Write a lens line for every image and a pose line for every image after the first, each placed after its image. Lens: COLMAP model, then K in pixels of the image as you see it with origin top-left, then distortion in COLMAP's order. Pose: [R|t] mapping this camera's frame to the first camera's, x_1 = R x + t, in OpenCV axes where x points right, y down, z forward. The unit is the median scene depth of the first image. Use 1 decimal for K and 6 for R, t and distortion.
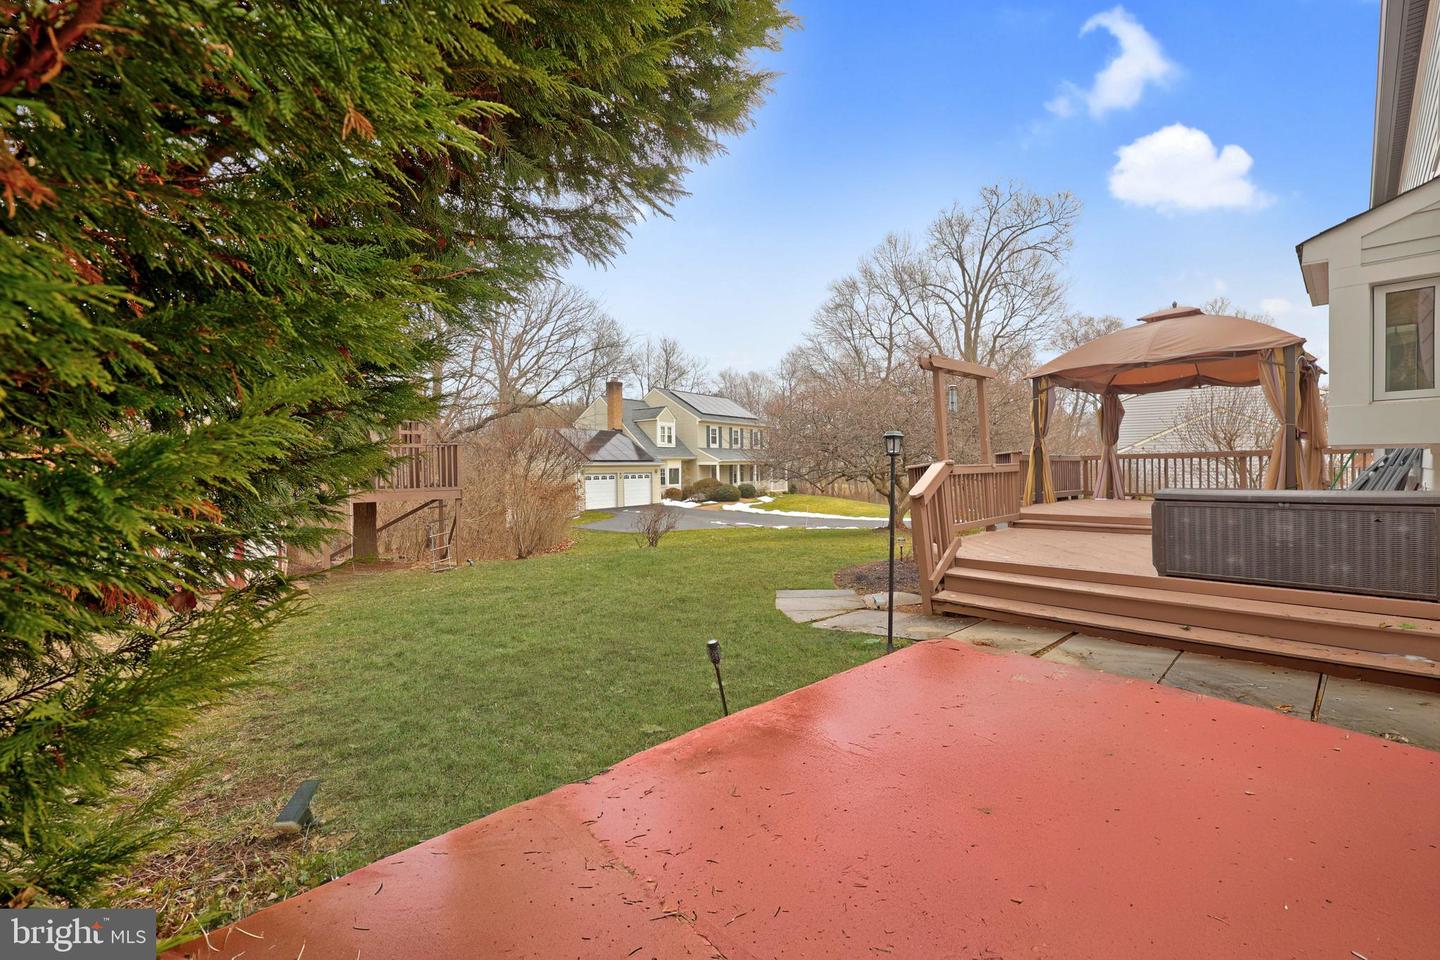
lens RADIAL K [[573.3, 0, 715.2], [0, 573.3, 475.4], [0, 0, 1]] dist [0.000817, 0.000088]
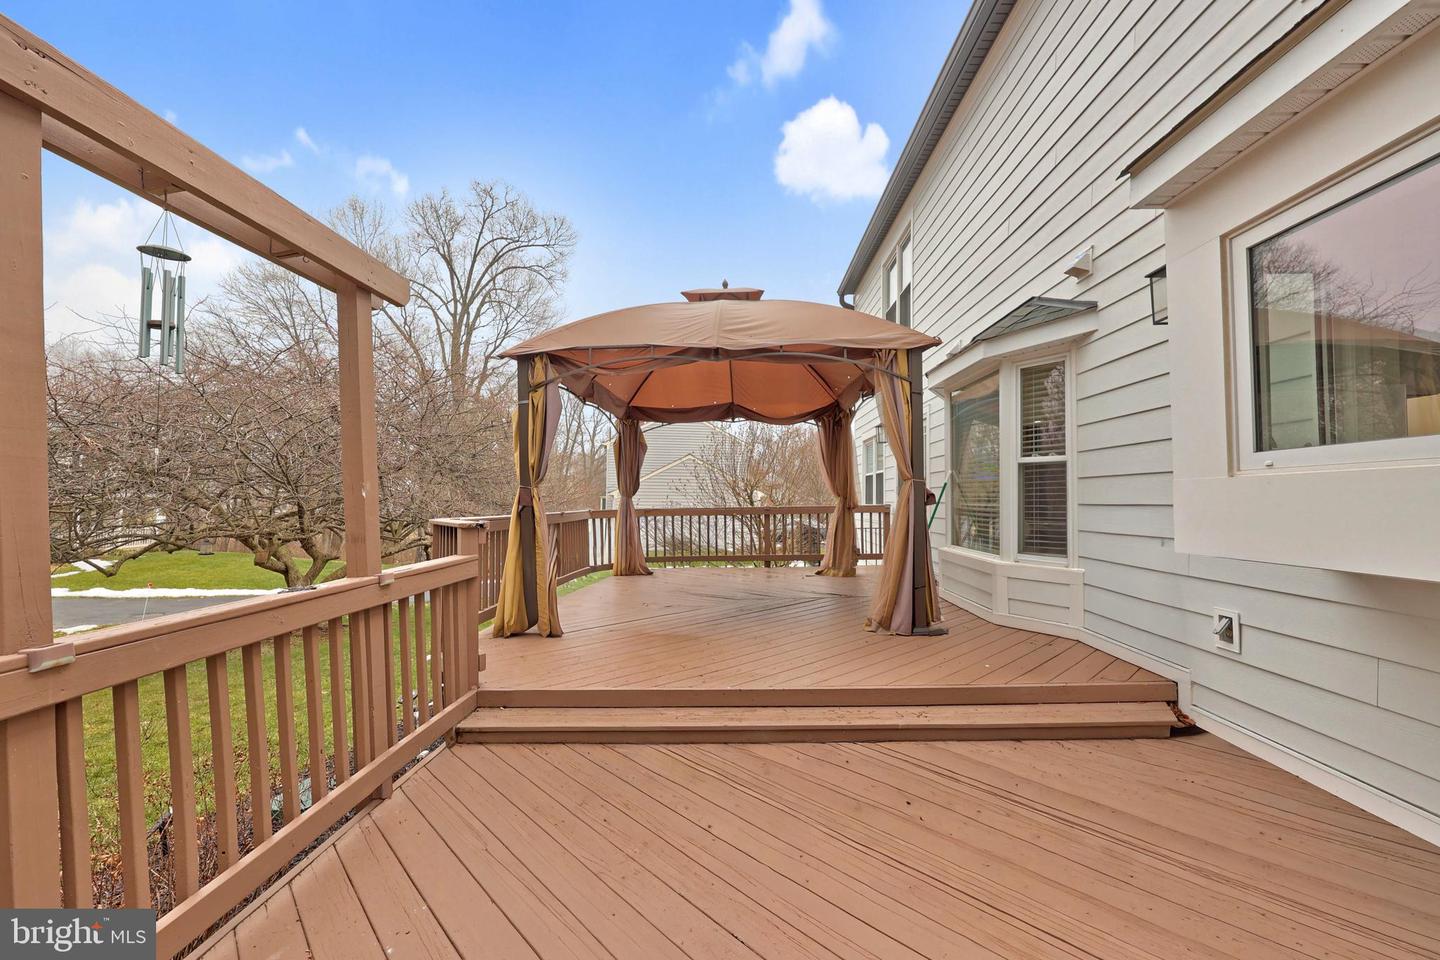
lens RADIAL K [[573.3, 0, 715.2], [0, 573.3, 475.4], [0, 0, 1]] dist [0.000817, 0.000088]
pose [[0.680365, 0.038984, 0.731836, 0.099495], [0.004599, 0.998337, -0.057455, -0.014097], [-0.732859, 0.042456, 0.679054, 0.174245]]
